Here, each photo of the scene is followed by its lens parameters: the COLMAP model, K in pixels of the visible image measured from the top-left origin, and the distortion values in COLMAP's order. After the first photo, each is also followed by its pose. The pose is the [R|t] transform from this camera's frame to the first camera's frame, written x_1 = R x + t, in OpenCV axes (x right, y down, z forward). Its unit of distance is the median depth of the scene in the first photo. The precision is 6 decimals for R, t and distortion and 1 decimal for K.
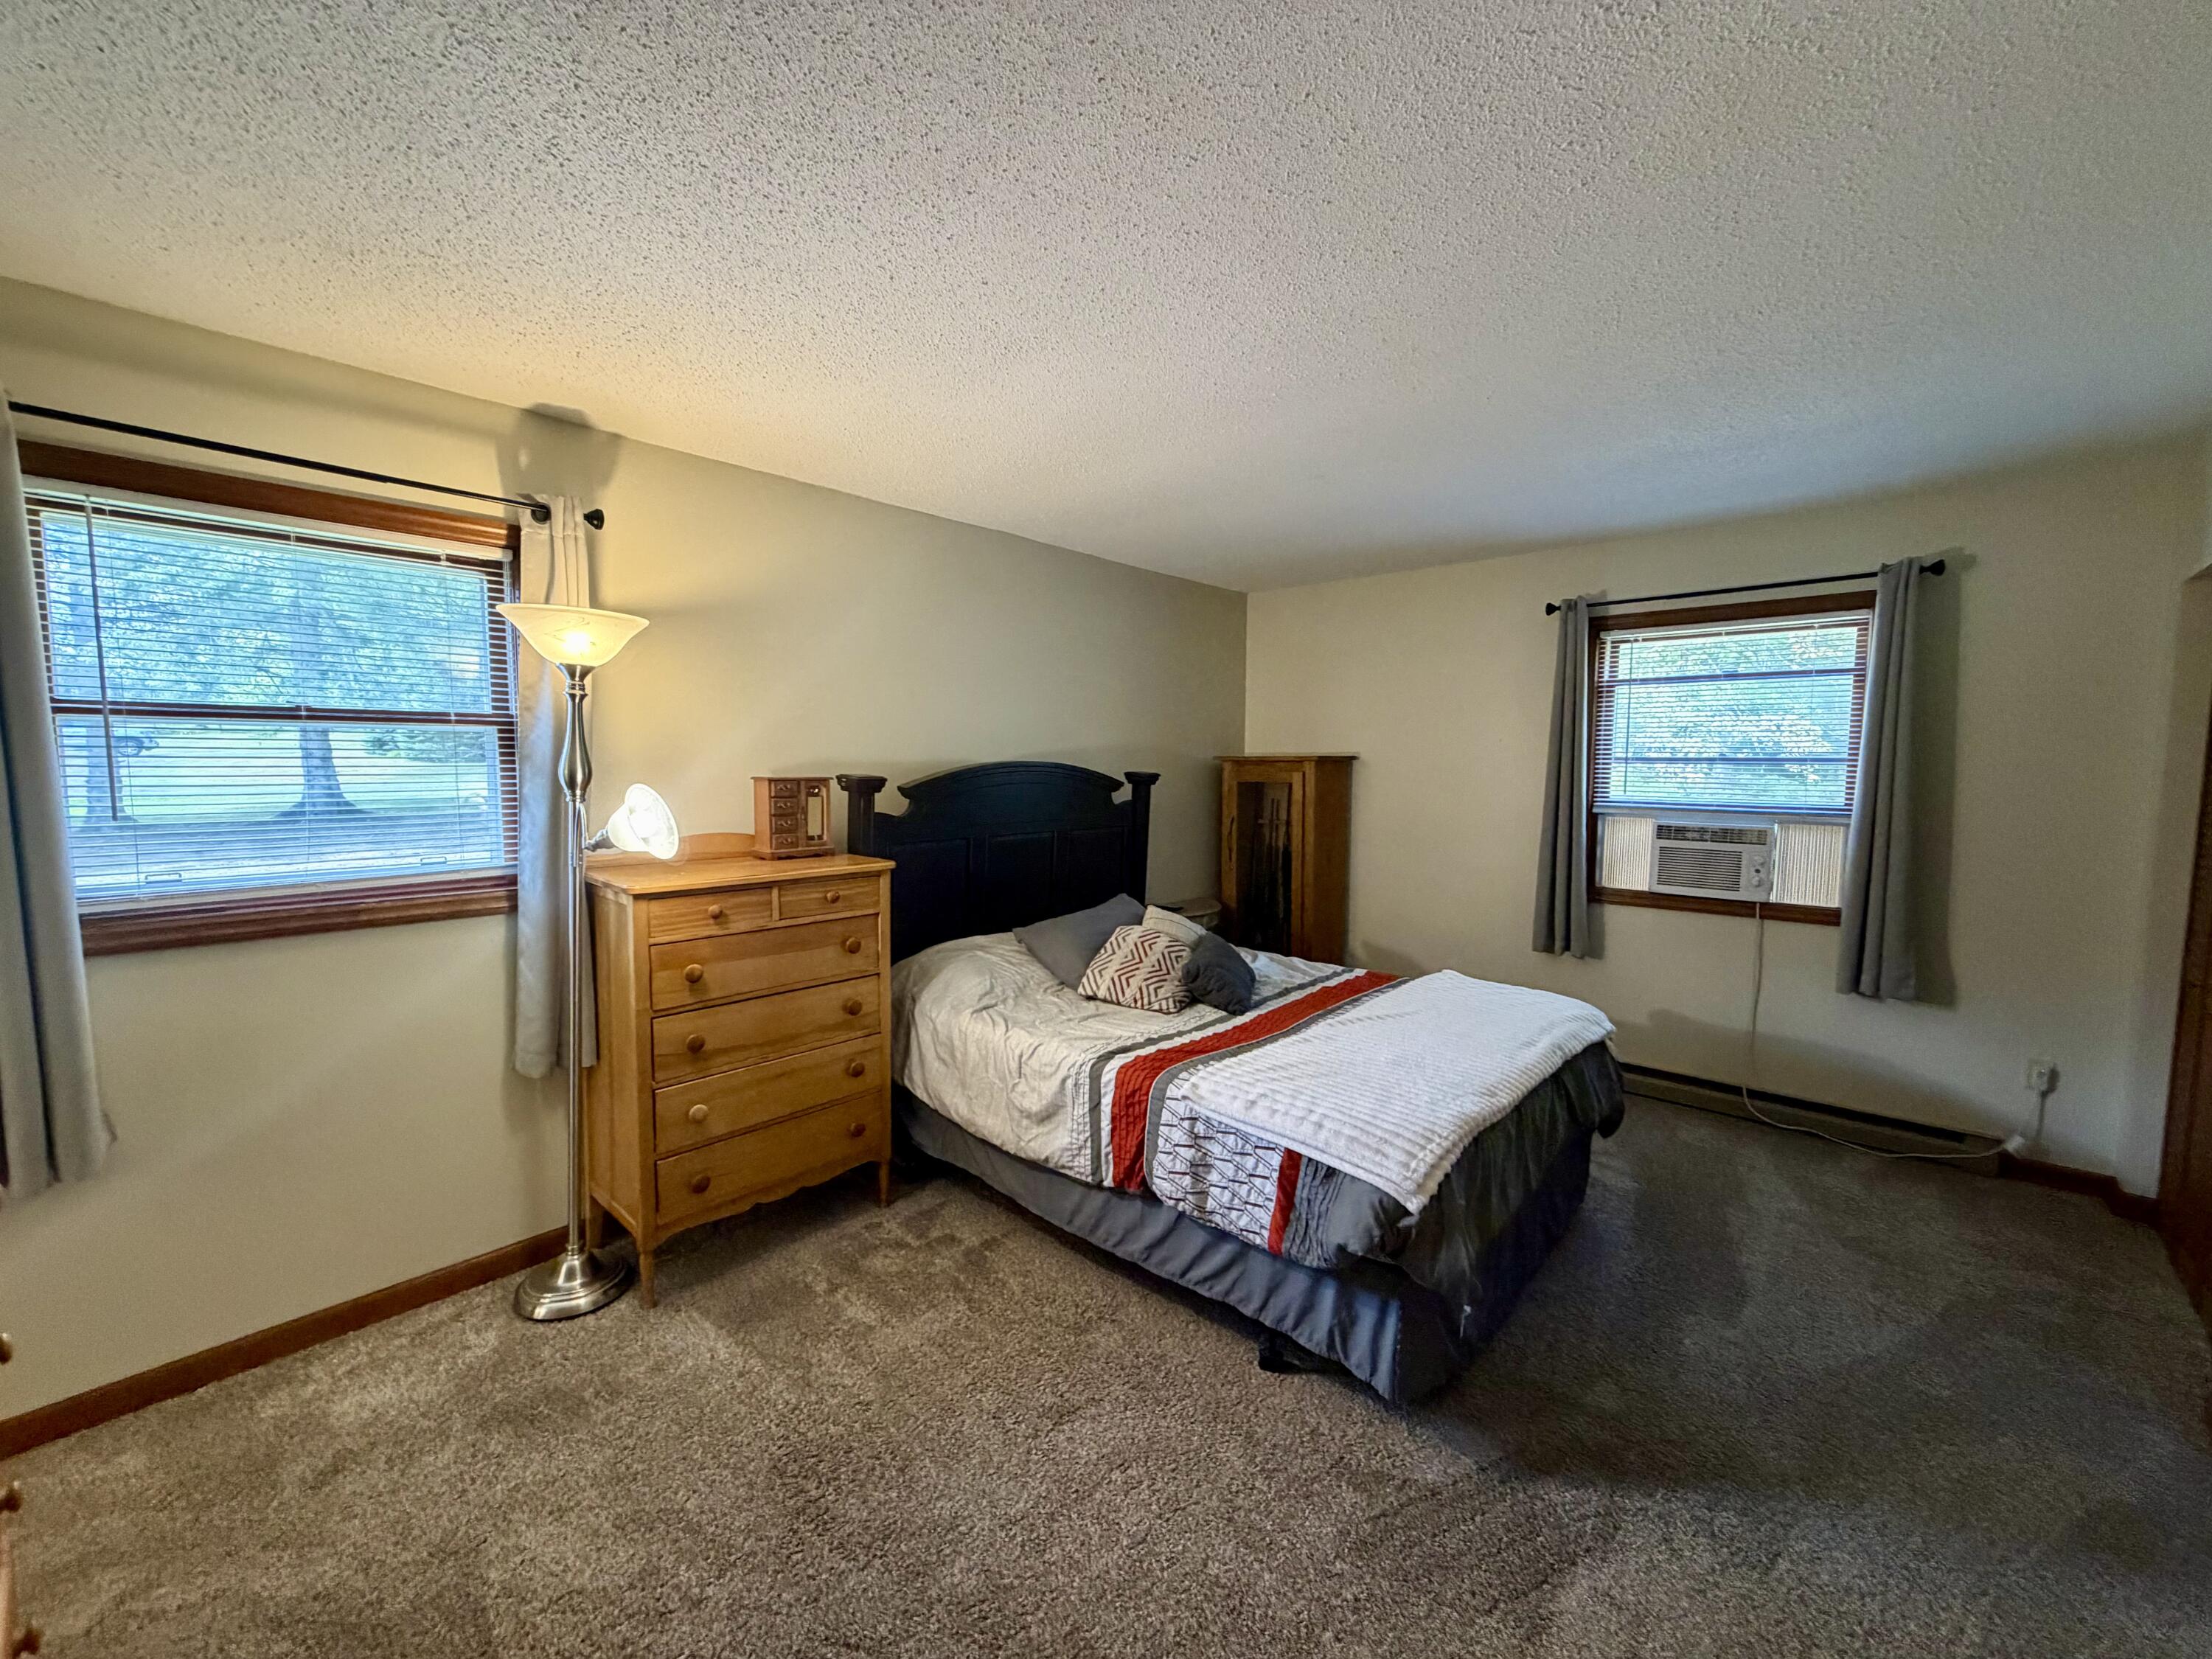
lens RADIAL K [[880.1, 0, 1101.3], [0, 880.1, 828.0], [0, 0, 1]] dist [0.000408, -0.000235]
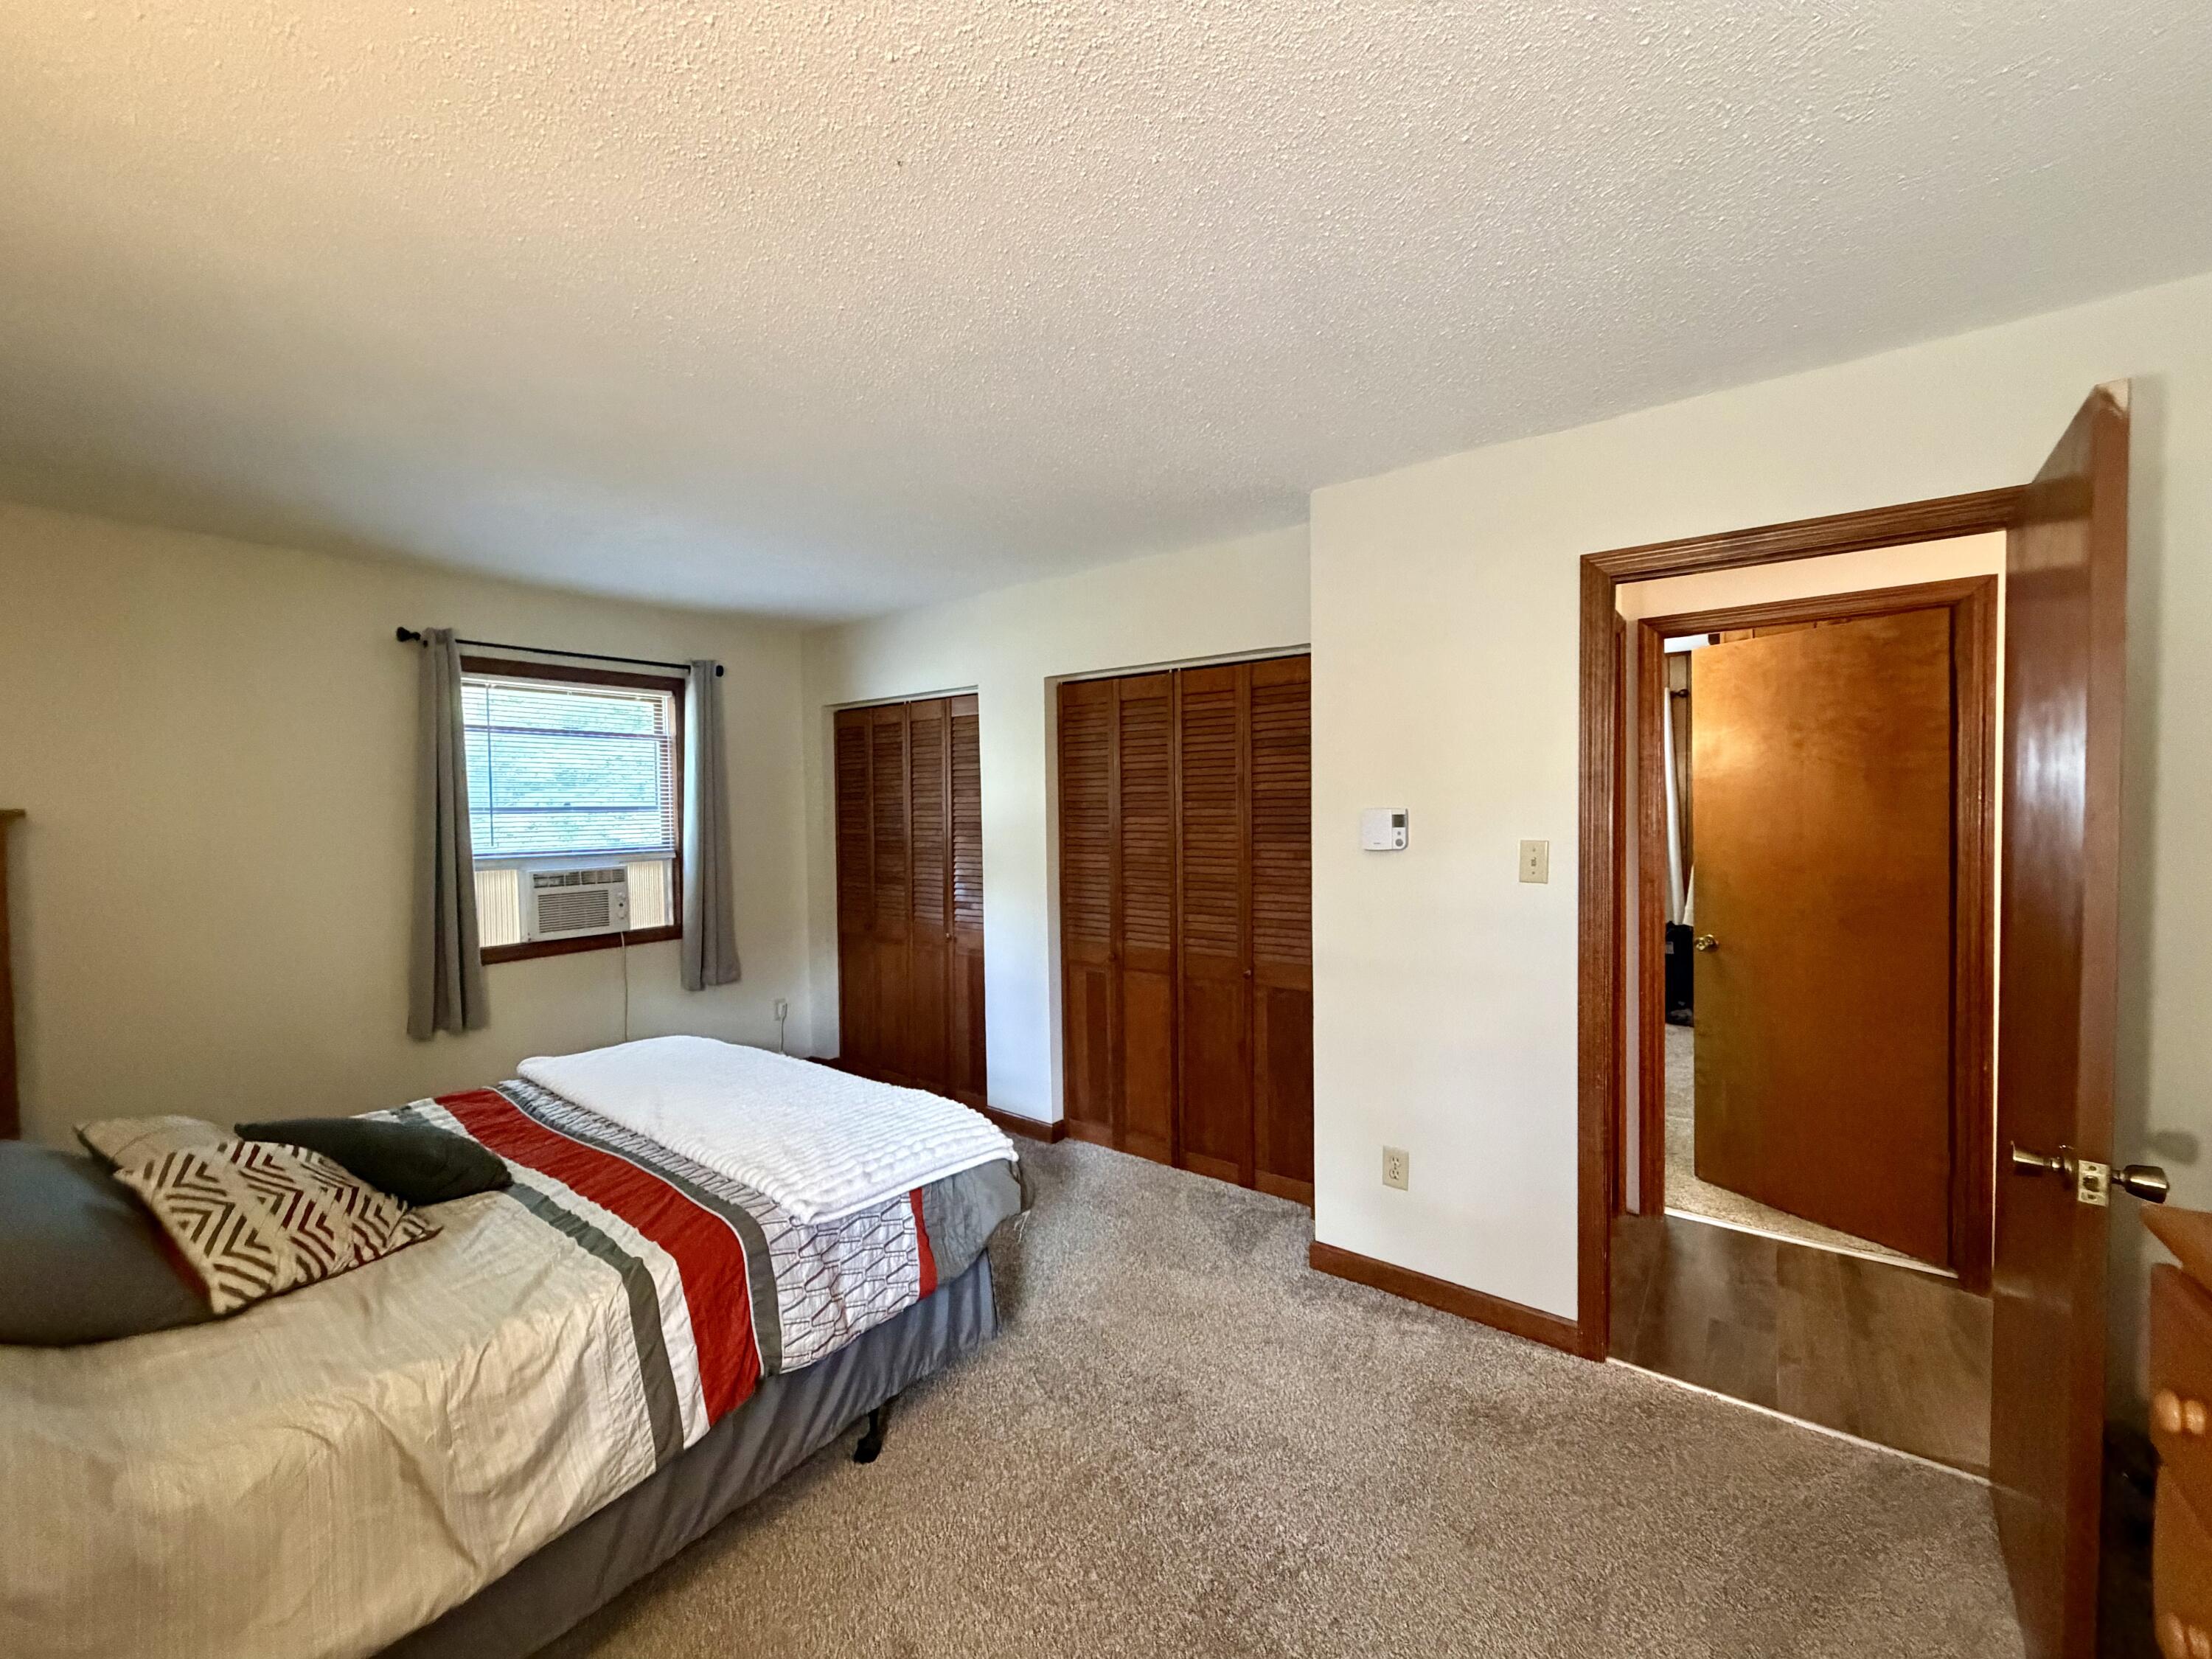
lens RADIAL K [[880.1, 0, 1101.3], [0, 880.1, 828.0], [0, 0, 1]] dist [0.000408, -0.000235]
pose [[-0.081651, -0.030346, 0.996199, -0.526212], [0.093276, 0.994917, 0.037953, -0.042944], [-0.992287, 0.096021, -0.078406, 0.547405]]
